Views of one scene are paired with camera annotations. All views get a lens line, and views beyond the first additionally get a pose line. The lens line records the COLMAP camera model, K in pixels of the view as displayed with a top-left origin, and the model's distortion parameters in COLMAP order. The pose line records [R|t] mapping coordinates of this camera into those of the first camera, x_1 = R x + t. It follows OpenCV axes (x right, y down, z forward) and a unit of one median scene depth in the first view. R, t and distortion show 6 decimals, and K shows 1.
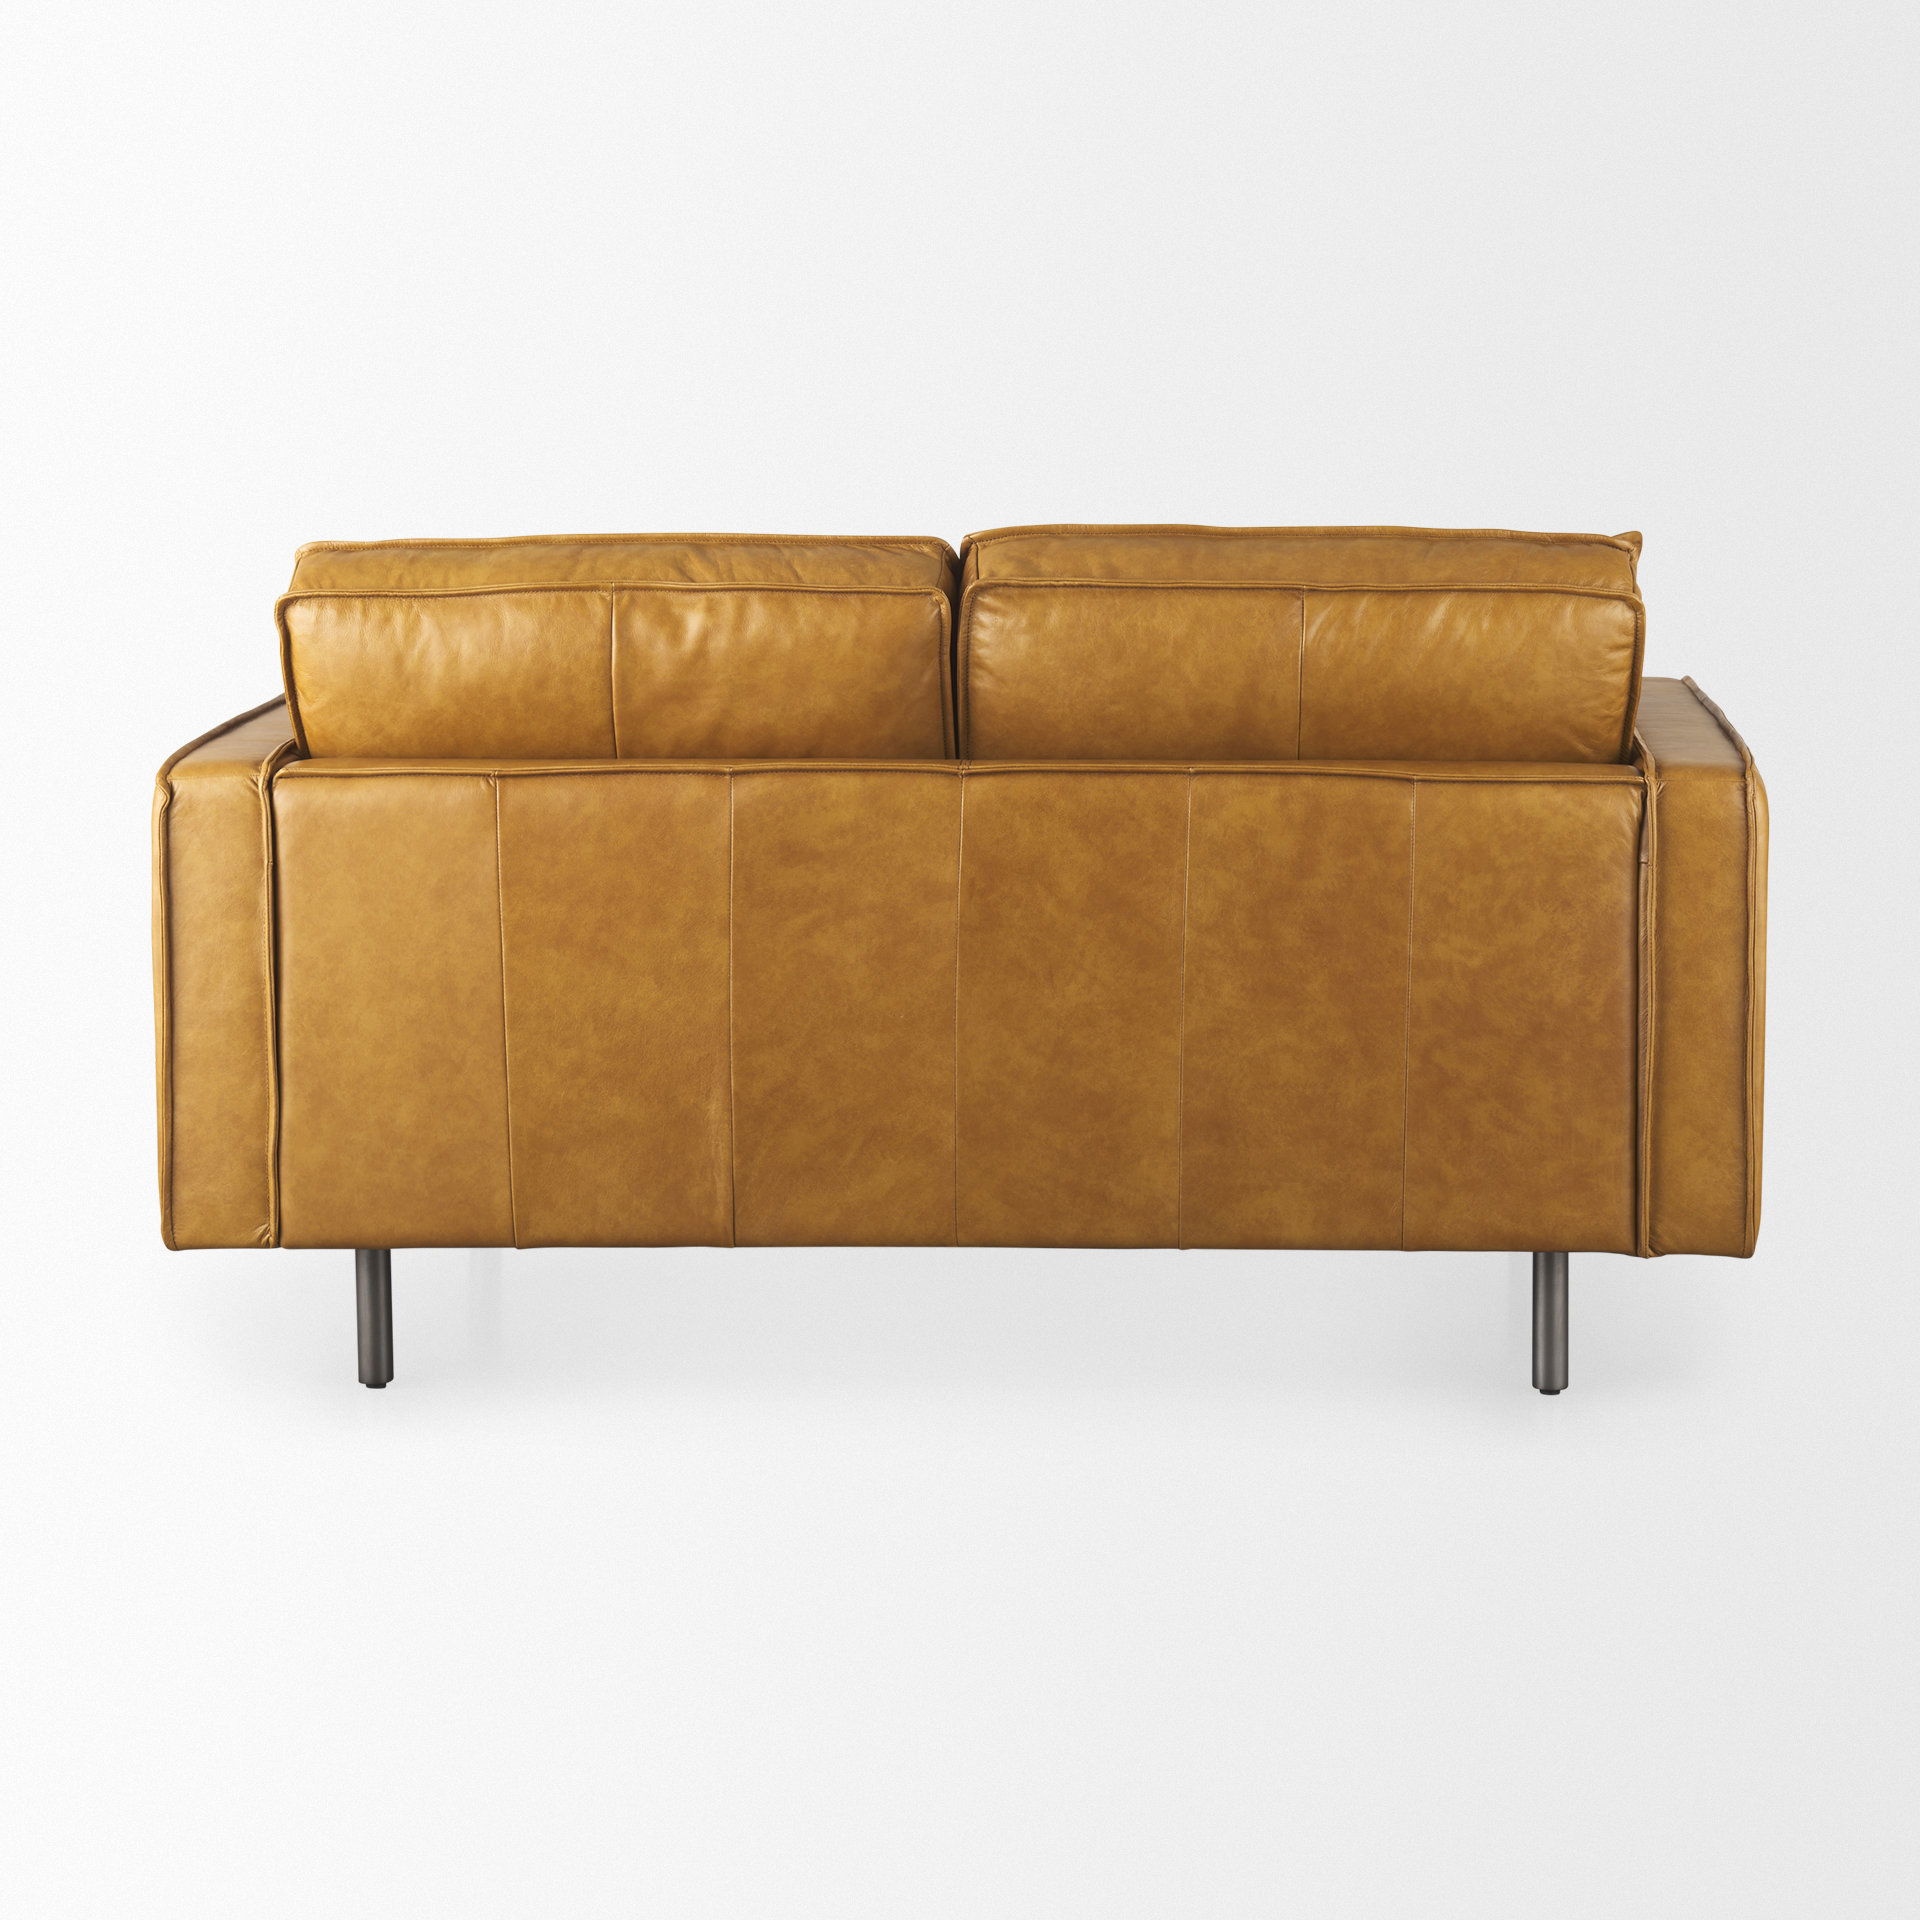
lens RADIAL K [[5650.1, 0, 962.3], [0, 5650.1, 949.4], [0, 0, 1]] dist [0.151126, 0.000000]
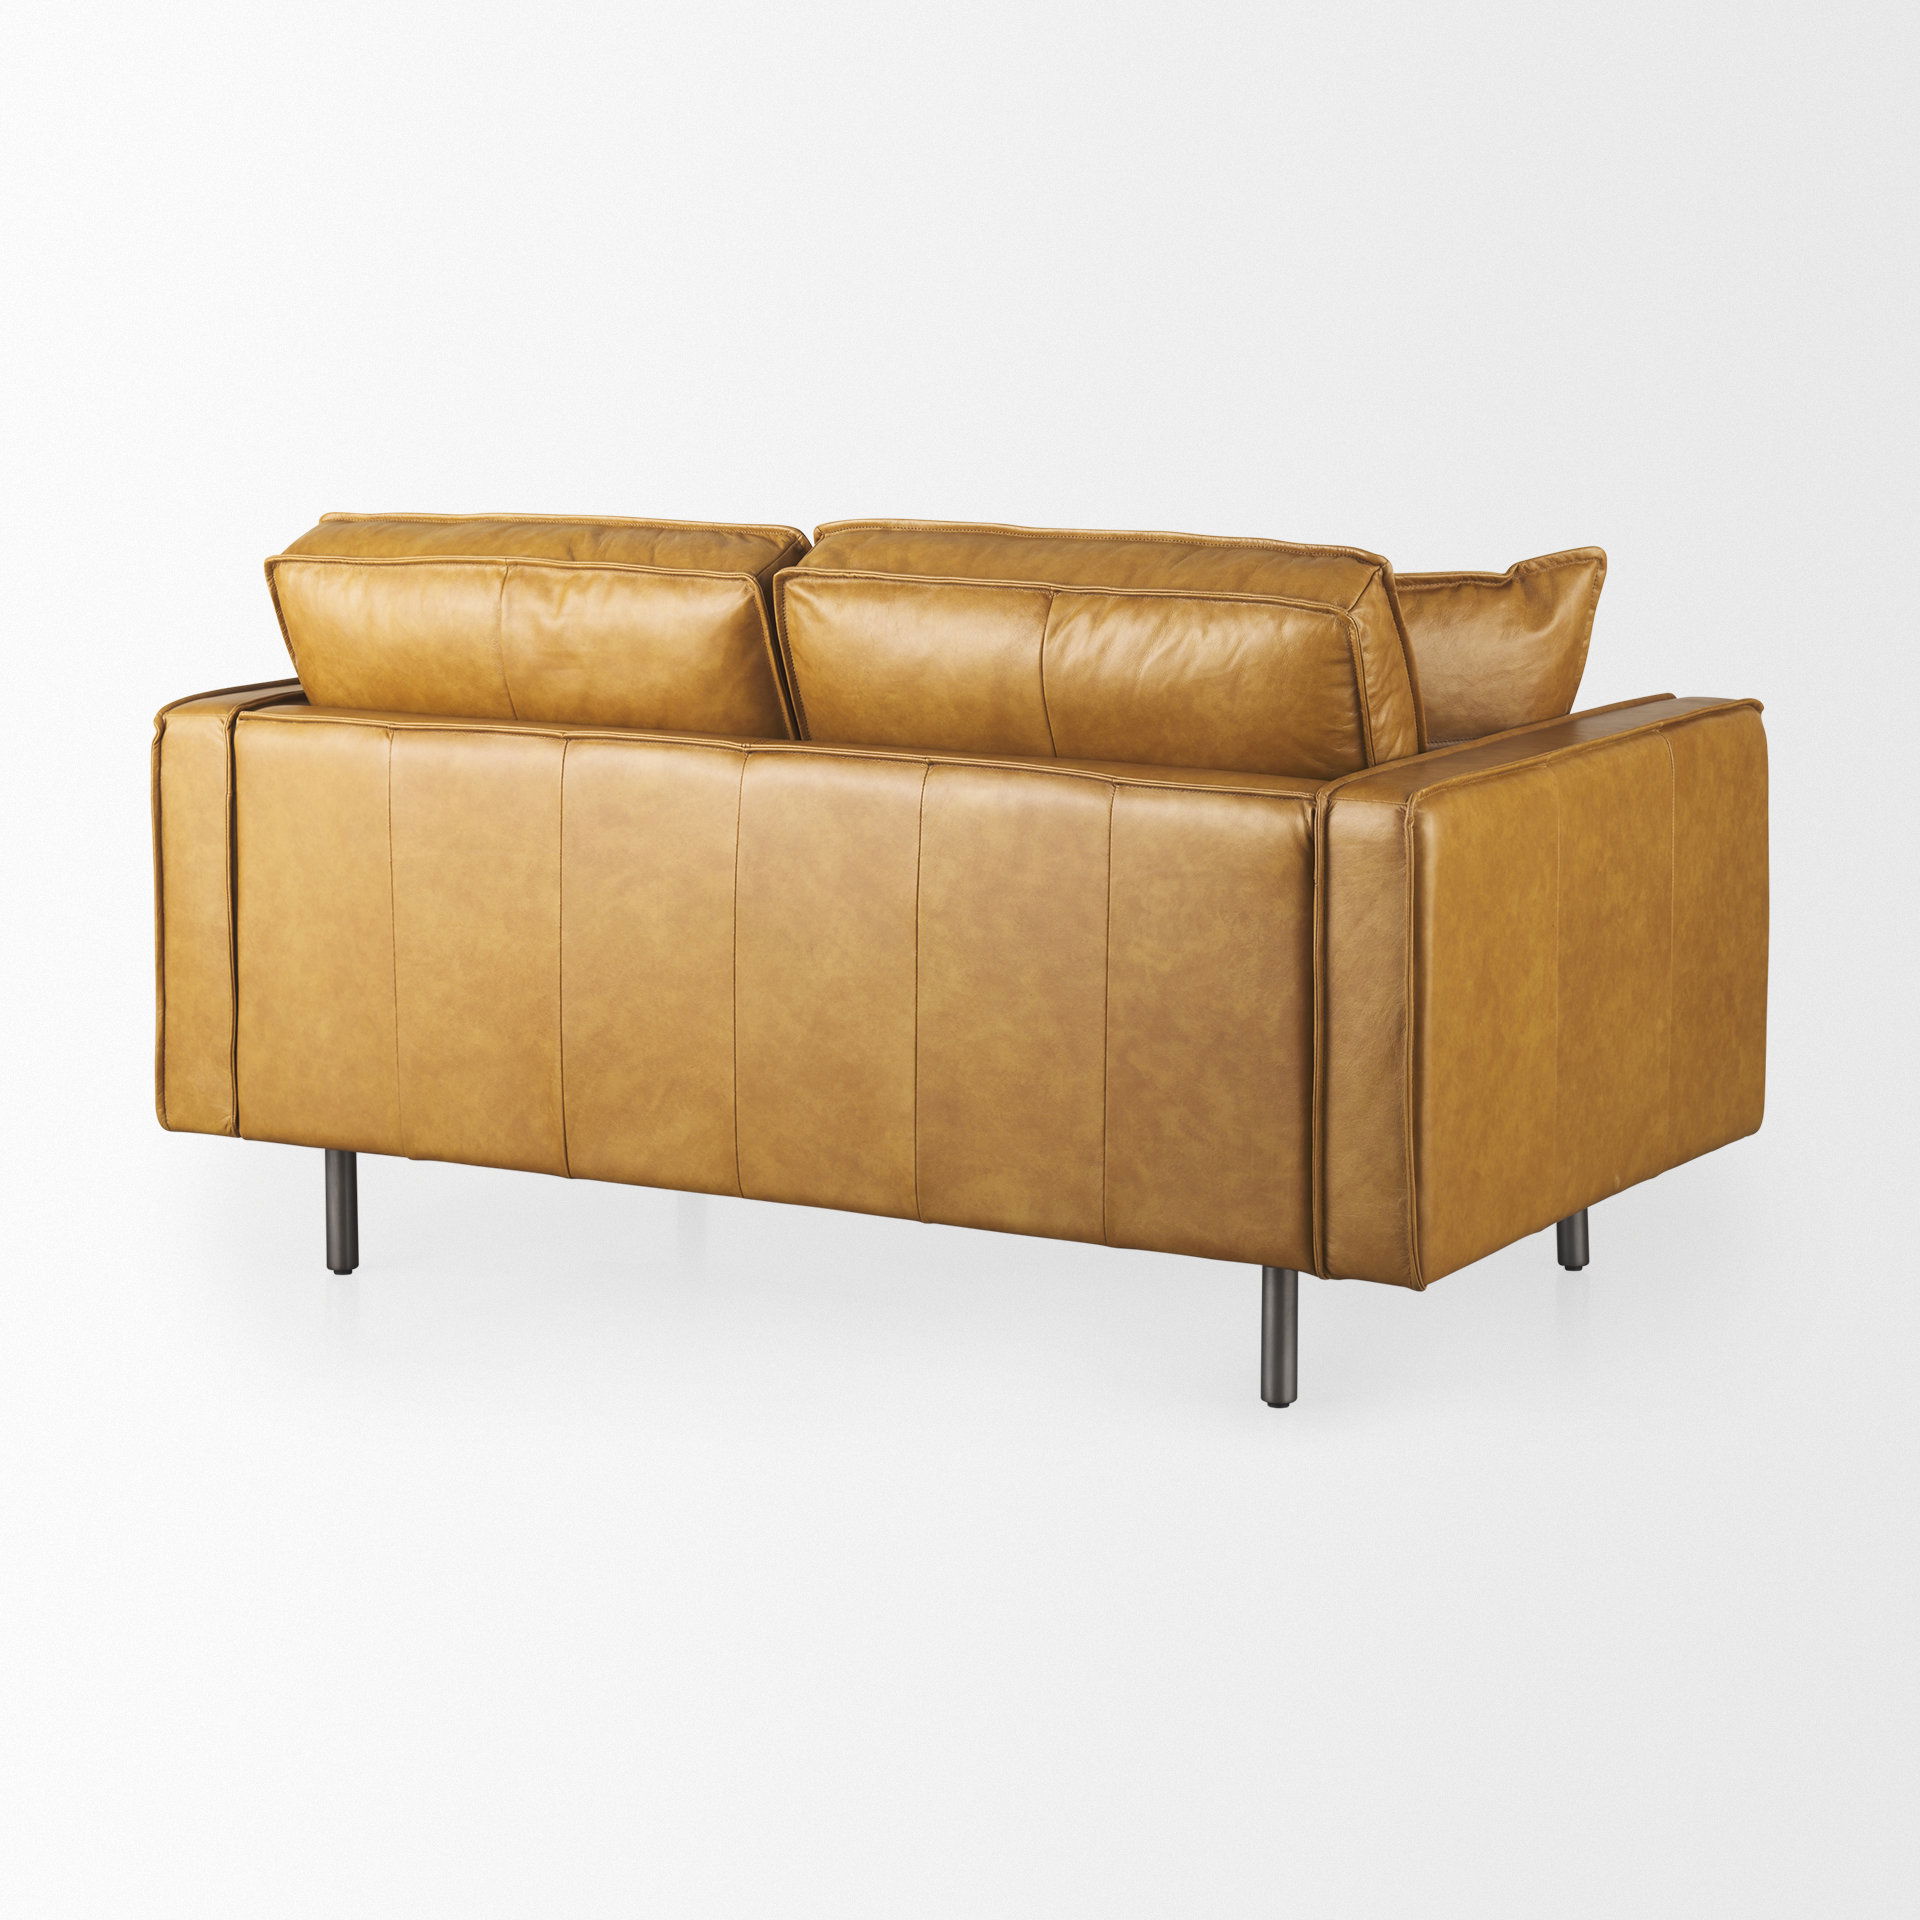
lens RADIAL K [[5650.1, 0, 947.1], [0, 5650.1, 967.1], [0, 0, 1]] dist [0.151126, 0.000000]
pose [[0.830641, 0.077183, -0.551434, 0.613278], [-0.076017, 0.996793, 0.025011, -0.019942], [0.551596, 0.021143, 0.833844, 0.139028]]
